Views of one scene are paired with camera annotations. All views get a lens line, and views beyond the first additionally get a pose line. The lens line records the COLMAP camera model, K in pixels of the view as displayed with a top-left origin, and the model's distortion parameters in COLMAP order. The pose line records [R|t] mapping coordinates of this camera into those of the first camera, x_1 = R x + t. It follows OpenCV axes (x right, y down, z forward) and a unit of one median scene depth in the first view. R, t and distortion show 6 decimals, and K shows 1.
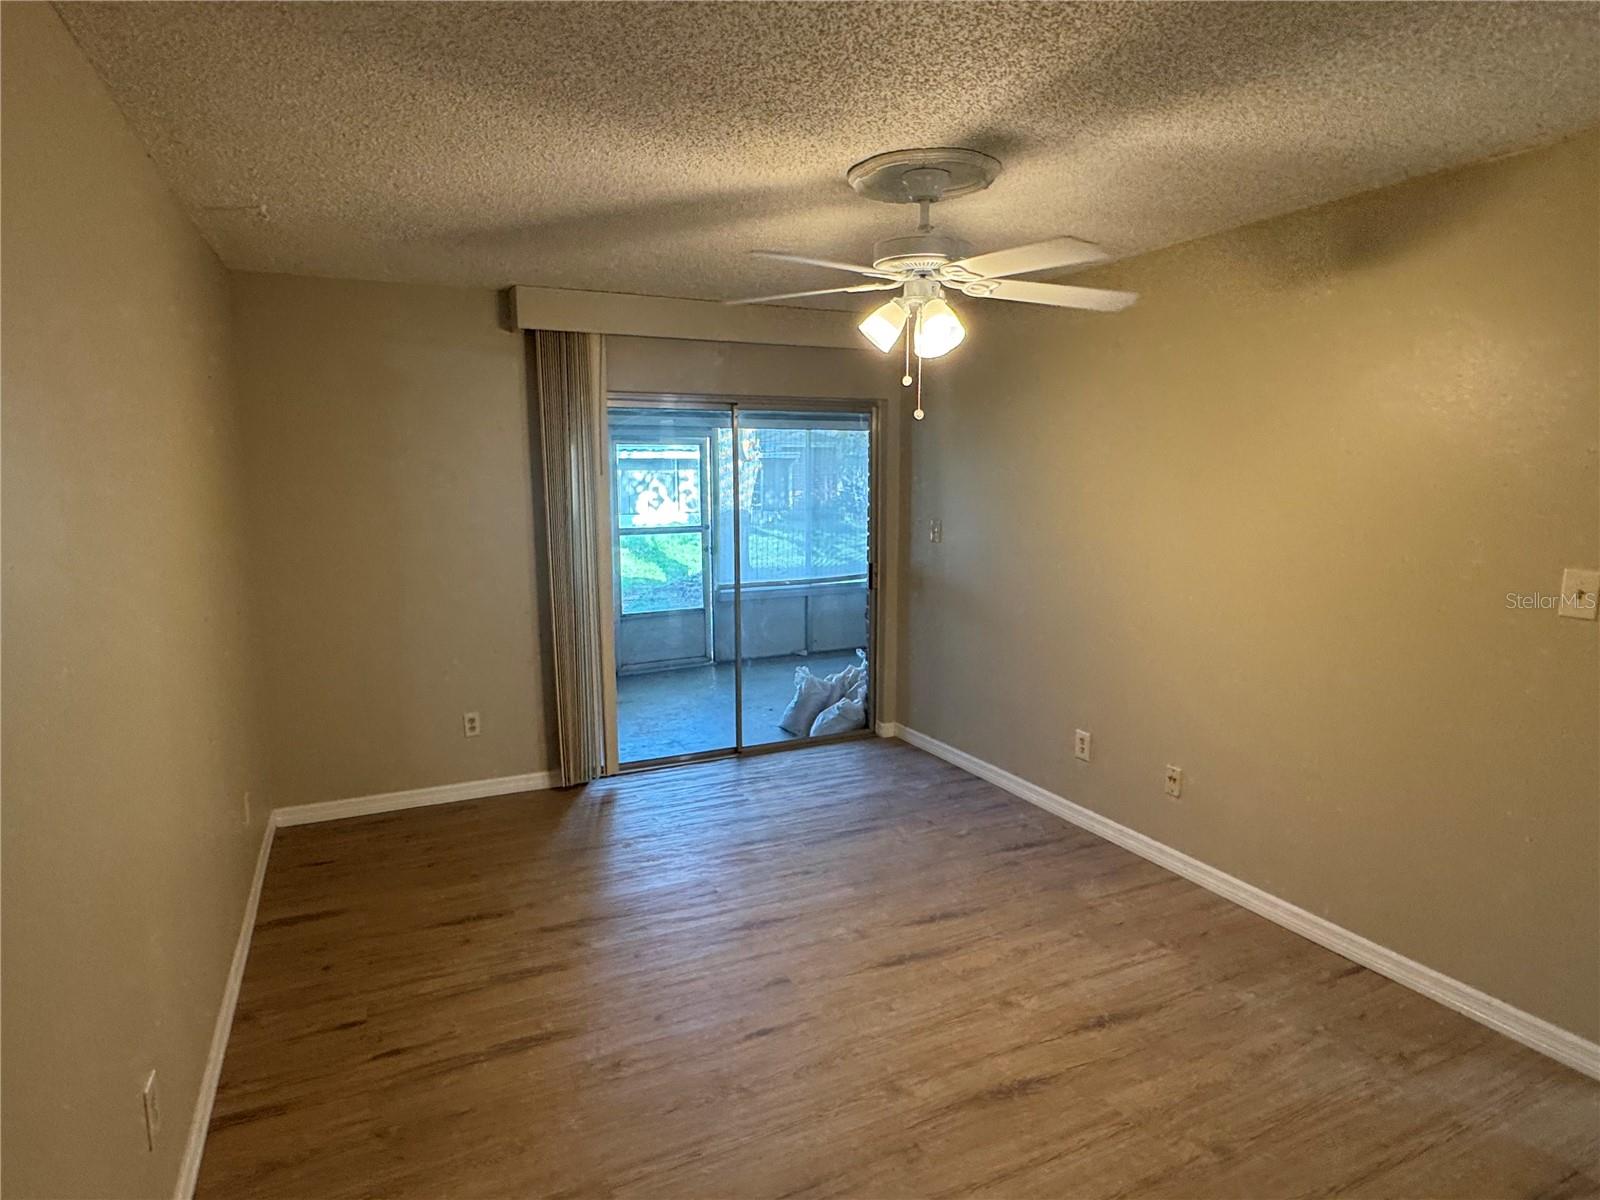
lens RADIAL K [[912.5, 0, 790.1], [0, 912.5, 604.4], [0, 0, 1]] dist [0.000560, -0.000479]
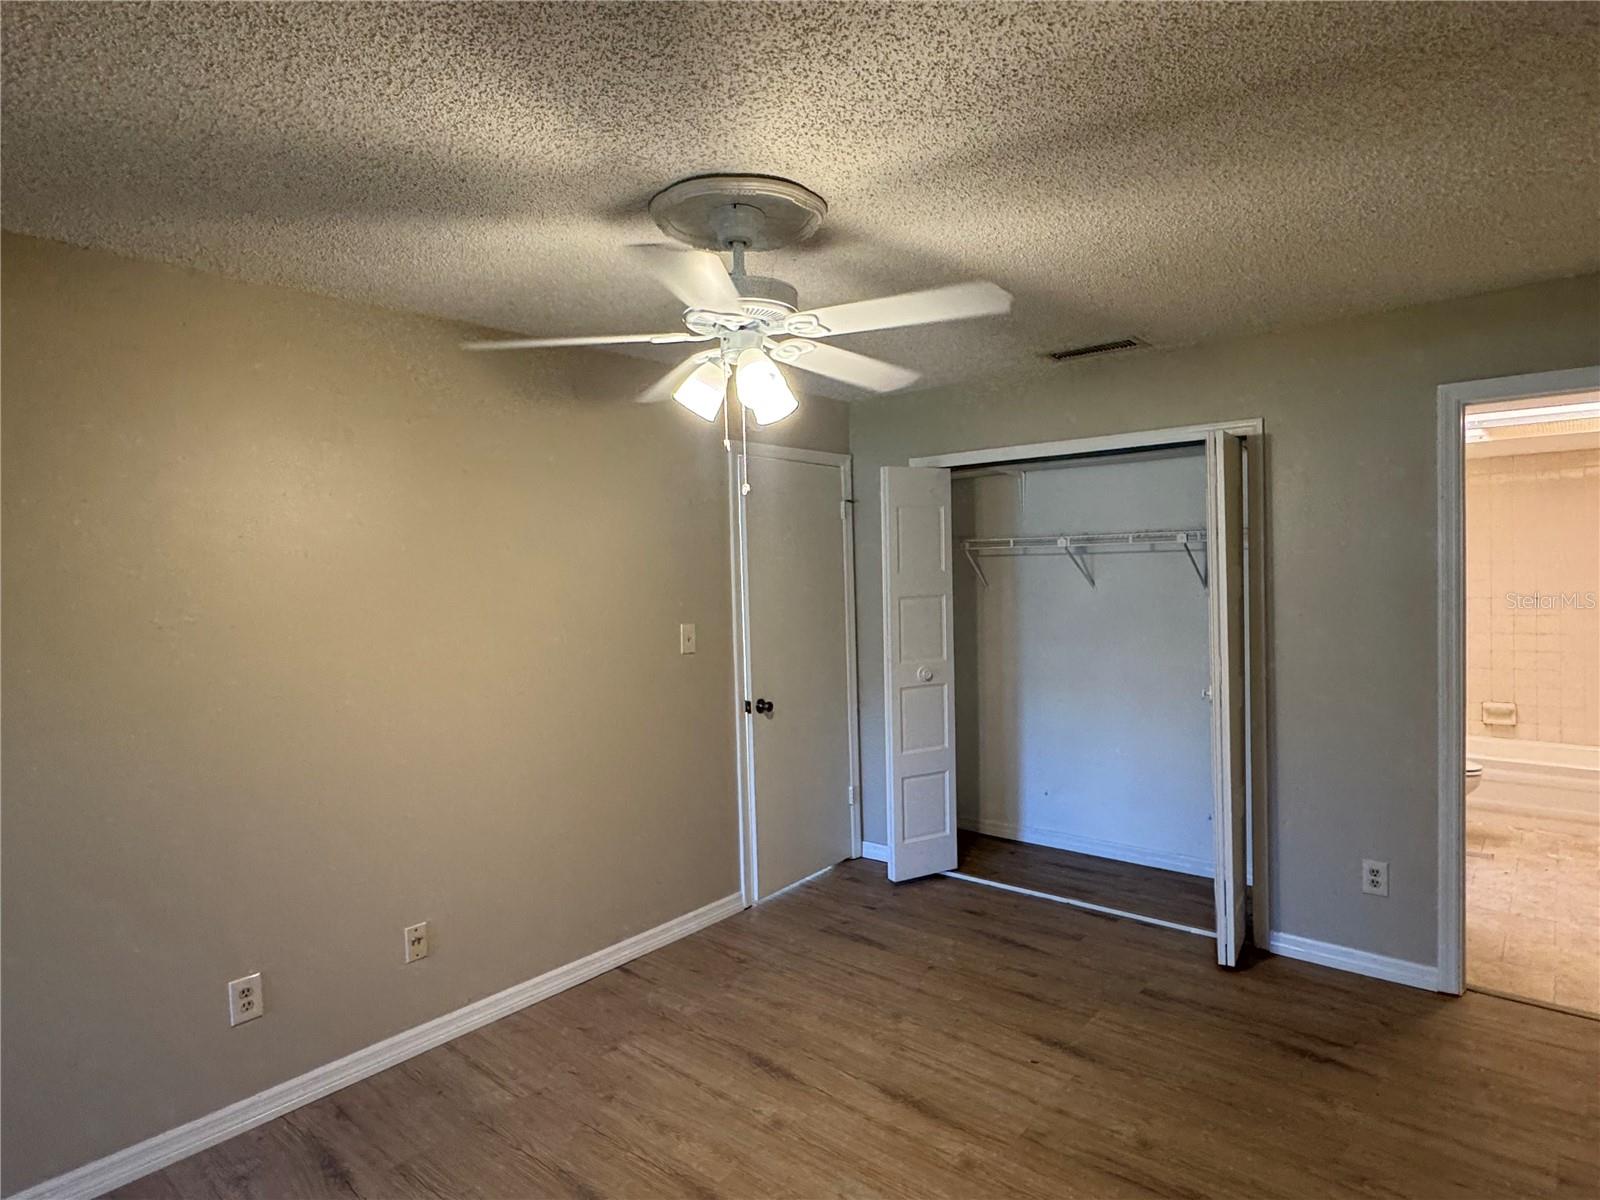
lens RADIAL K [[912.5, 0, 790.1], [0, 912.5, 604.4], [0, 0, 1]] dist [0.000560, -0.000479]
pose [[-0.408697, -0.020019, 0.912451, -0.636903], [0.166707, 0.981302, 0.096199, -0.178727], [-0.897316, 0.191428, -0.397718, 1.314147]]
